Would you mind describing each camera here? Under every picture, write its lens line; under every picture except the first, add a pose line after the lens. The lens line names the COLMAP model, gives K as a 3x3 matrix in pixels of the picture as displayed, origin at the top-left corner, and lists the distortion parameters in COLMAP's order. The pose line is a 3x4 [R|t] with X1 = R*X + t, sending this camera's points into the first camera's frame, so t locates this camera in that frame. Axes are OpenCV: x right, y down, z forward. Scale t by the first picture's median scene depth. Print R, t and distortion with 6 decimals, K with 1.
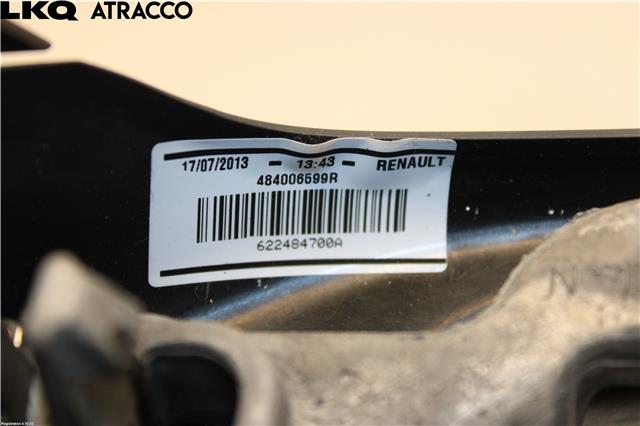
lens RADIAL K [[1644.5, 0, 320.0], [0, 1644.5, 213.0], [0, 0, 1]] dist [-0.028868, -0.193898]
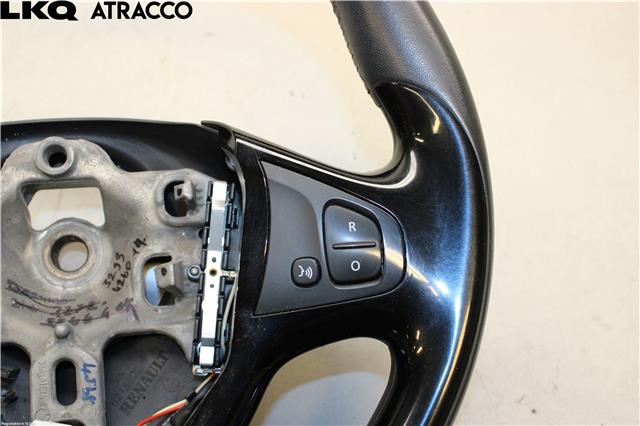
lens RADIAL K [[804.2, 0, 320.0], [0, 804.2, 213.0], [0, 0, 1]] dist [-0.054546, 0.010243]
pose [[0.932604, -0.145287, 0.330365, 0.186668], [-0.014728, 0.899306, 0.437073, -0.839511], [-0.360600, -0.412482, 0.836556, -1.253388]]
